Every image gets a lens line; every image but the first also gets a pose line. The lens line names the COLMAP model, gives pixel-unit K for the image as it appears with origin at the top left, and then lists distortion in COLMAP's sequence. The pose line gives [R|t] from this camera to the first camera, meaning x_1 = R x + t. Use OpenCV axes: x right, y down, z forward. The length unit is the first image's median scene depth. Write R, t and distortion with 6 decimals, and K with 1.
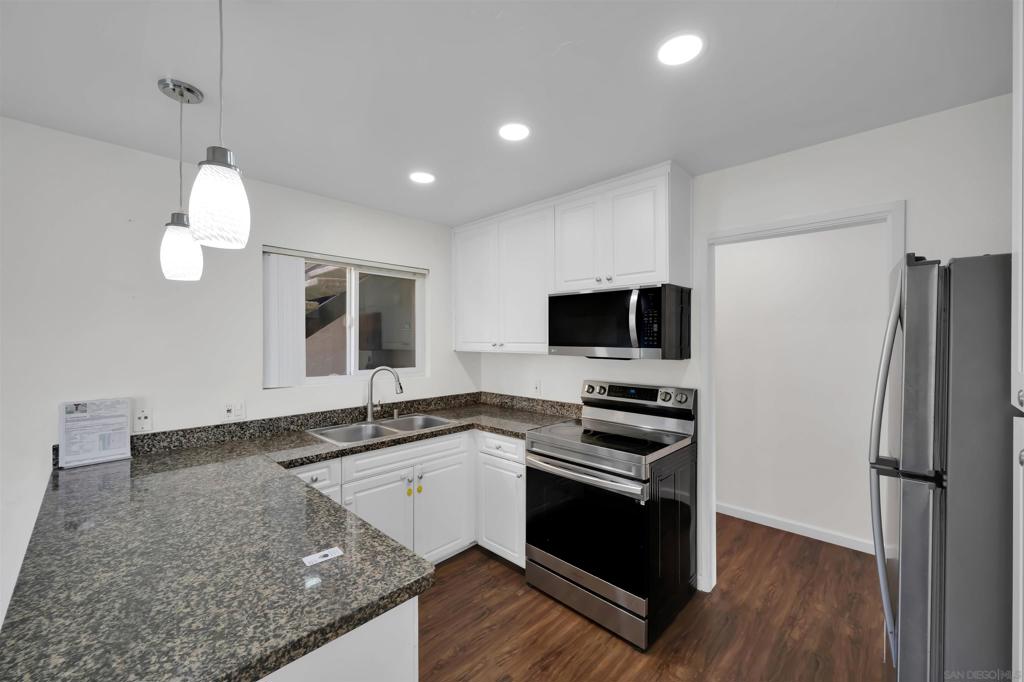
lens RADIAL K [[397.0, 0, 512.7], [0, 397.0, 342.1], [0, 0, 1]] dist [-0.003282, -0.000007]
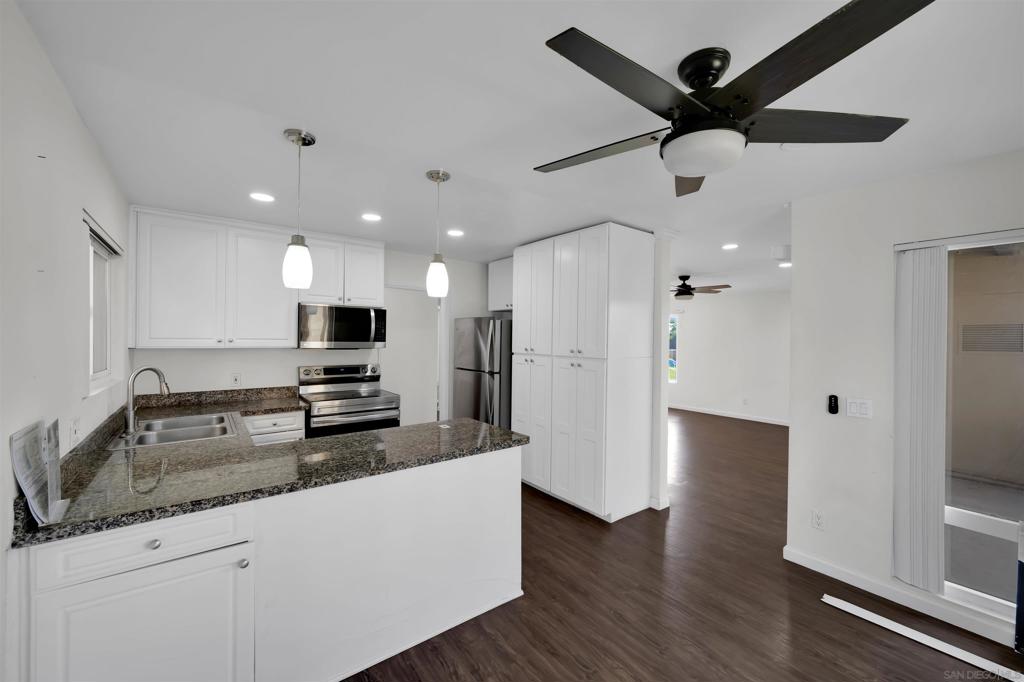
lens RADIAL K [[406.5, 0, 507.3], [0, 406.5, 340.3], [0, 0, 1]] dist [-0.002156, 0.000315]
pose [[0.175645, -0.001684, 0.984452, -1.300967], [-0.003354, 0.999992, 0.002309, 0.000675], [-0.984448, -0.003708, 0.175638, 0.082703]]
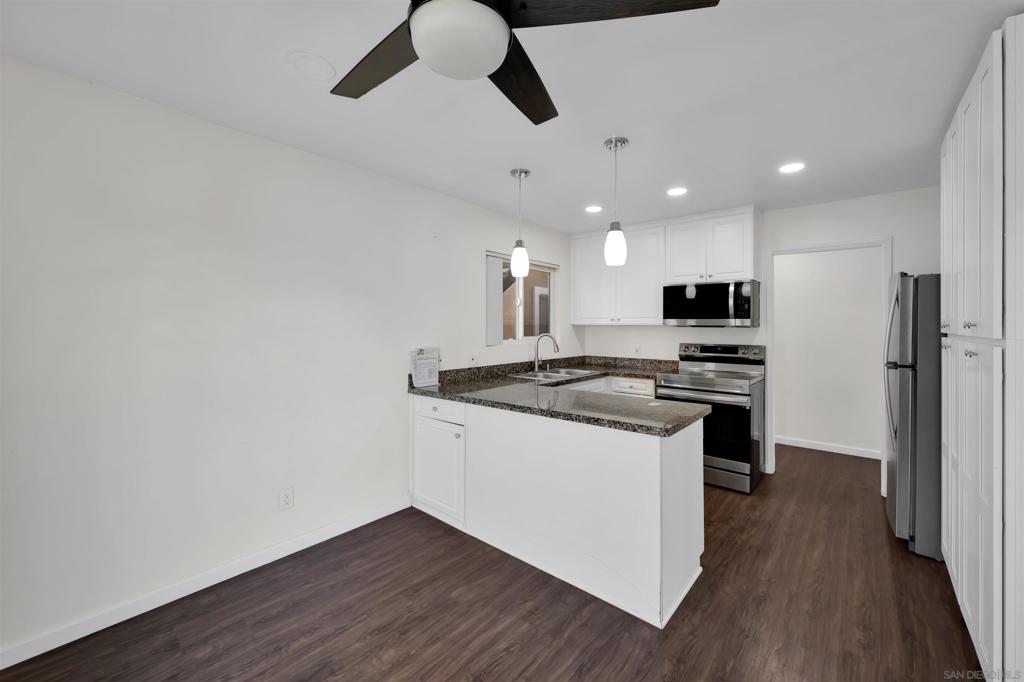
lens RADIAL K [[397.0, 0, 517.7], [0, 397.0, 324.7], [0, 0, 1]] dist [-0.003282, -0.000007]
pose [[0.998434, 0.003940, 0.055804, -0.622847], [-0.003471, 0.999958, -0.008497, 0.051717], [-0.055835, 0.008290, 0.998406, -0.540294]]
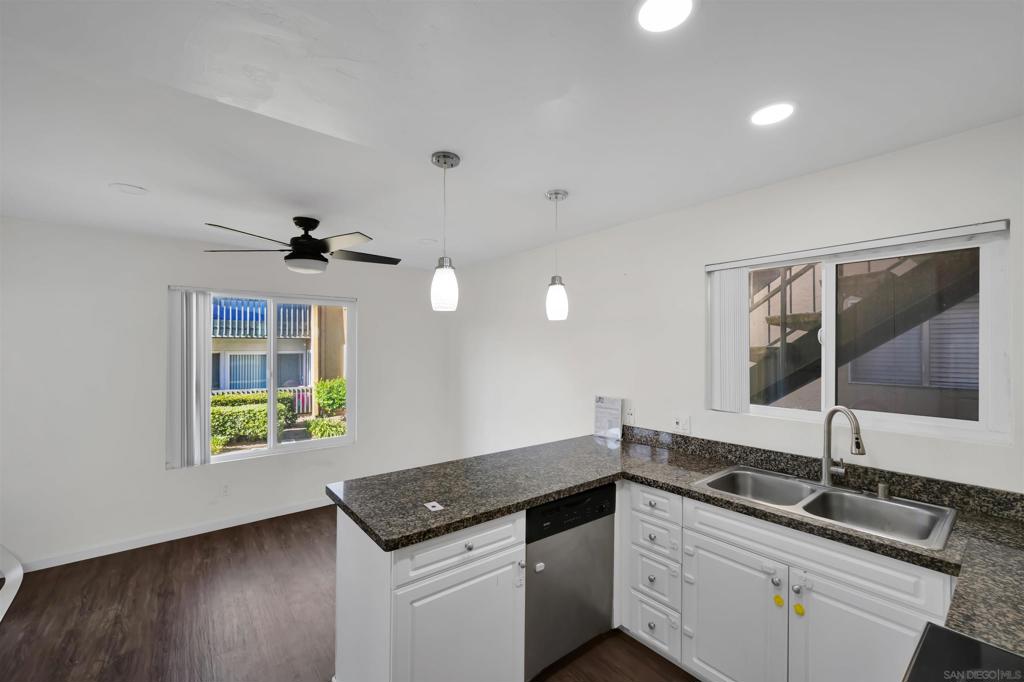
lens RADIAL K [[406.5, 0, 519.2], [0, 406.5, 343.9], [0, 0, 1]] dist [-0.002156, 0.000315]
pose [[-0.119847, -0.012522, -0.992713, 0.476480], [-0.008291, 0.999898, -0.011612, -0.033122], [0.992758, 0.006839, -0.119939, 0.685784]]
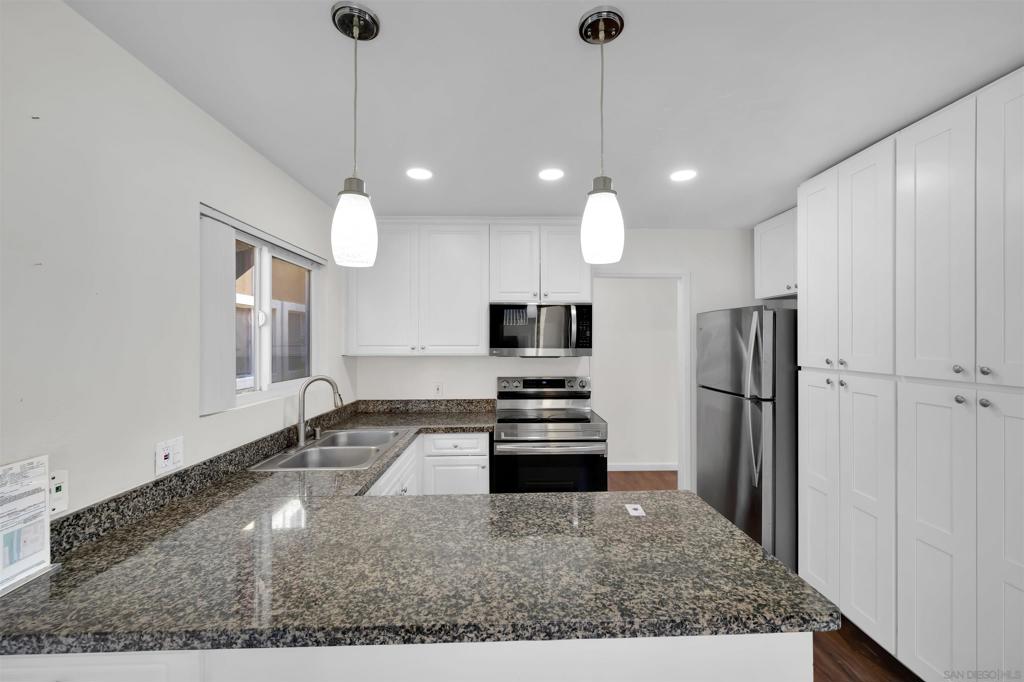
lens RADIAL K [[406.5, 0, 513.9], [0, 406.5, 336.6], [0, 0, 1]] dist [-0.002156, 0.000315]
pose [[0.712807, 0.007256, 0.701322, -0.768785], [0.006594, 0.999833, -0.017047, -0.002783], [-0.701329, 0.016776, 0.712640, 0.146034]]
